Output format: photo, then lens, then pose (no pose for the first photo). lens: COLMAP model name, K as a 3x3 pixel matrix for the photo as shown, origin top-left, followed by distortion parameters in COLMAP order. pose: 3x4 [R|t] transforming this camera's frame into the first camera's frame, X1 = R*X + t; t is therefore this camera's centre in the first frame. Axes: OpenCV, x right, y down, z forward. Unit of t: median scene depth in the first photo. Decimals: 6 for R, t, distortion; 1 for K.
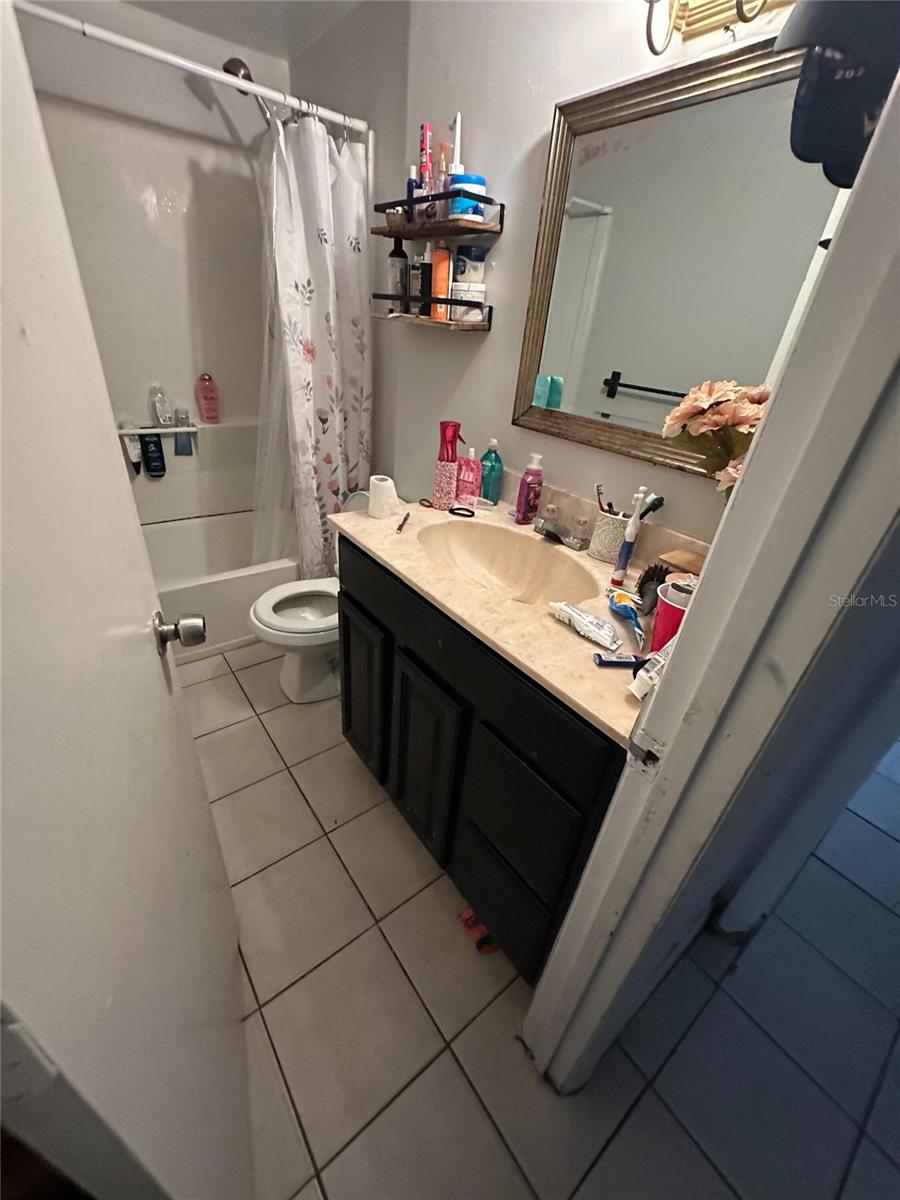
lens RADIAL K [[482.3, 0, 451.9], [0, 482.3, 601.2], [0, 0, 1]] dist [-0.000364, 0.000335]
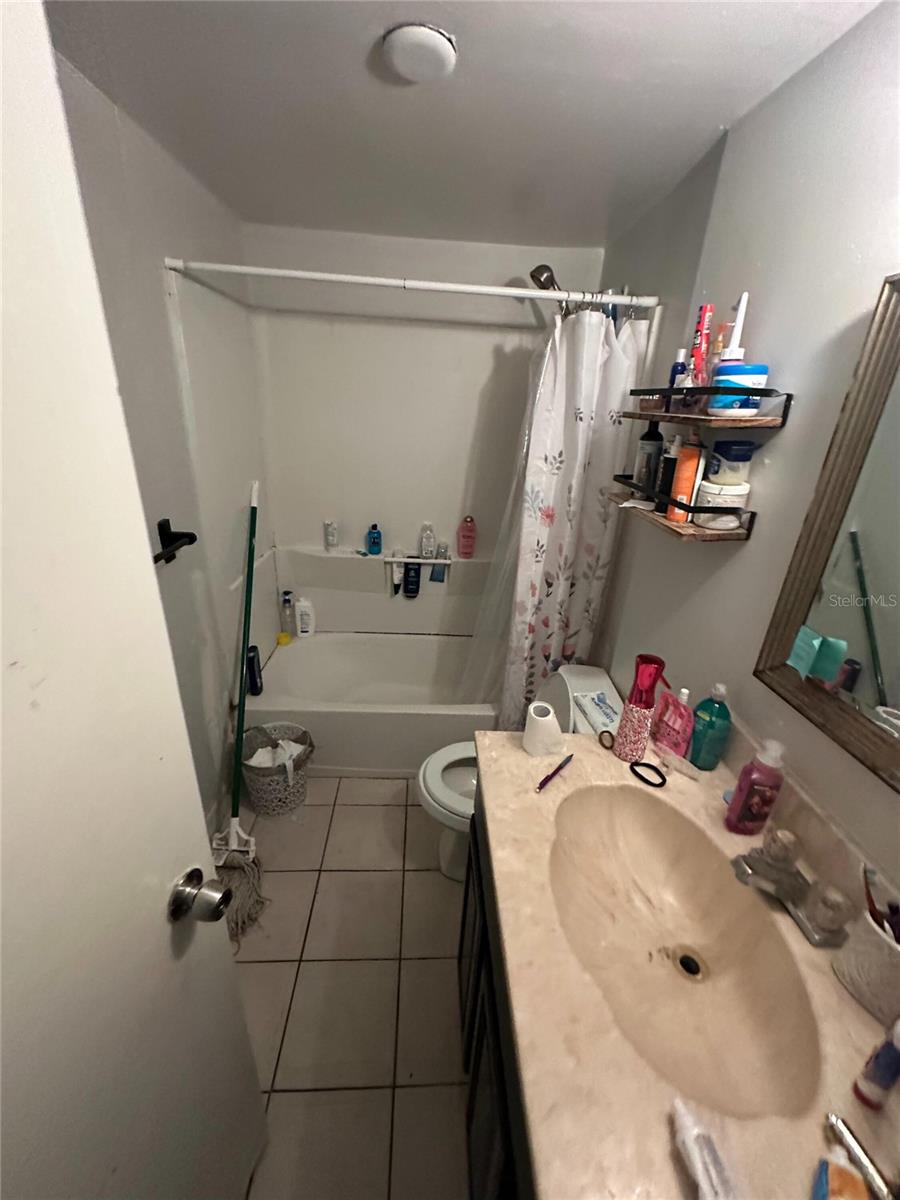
lens RADIAL K [[482.3, 0, 449.9], [0, 482.3, 600.9], [0, 0, 1]] dist [-0.000364, 0.000335]
pose [[0.819324, 0.181996, -0.543678, 0.118524], [-0.271304, 0.958462, -0.088010, -0.275032], [0.505077, 0.219611, 0.834667, 0.172245]]
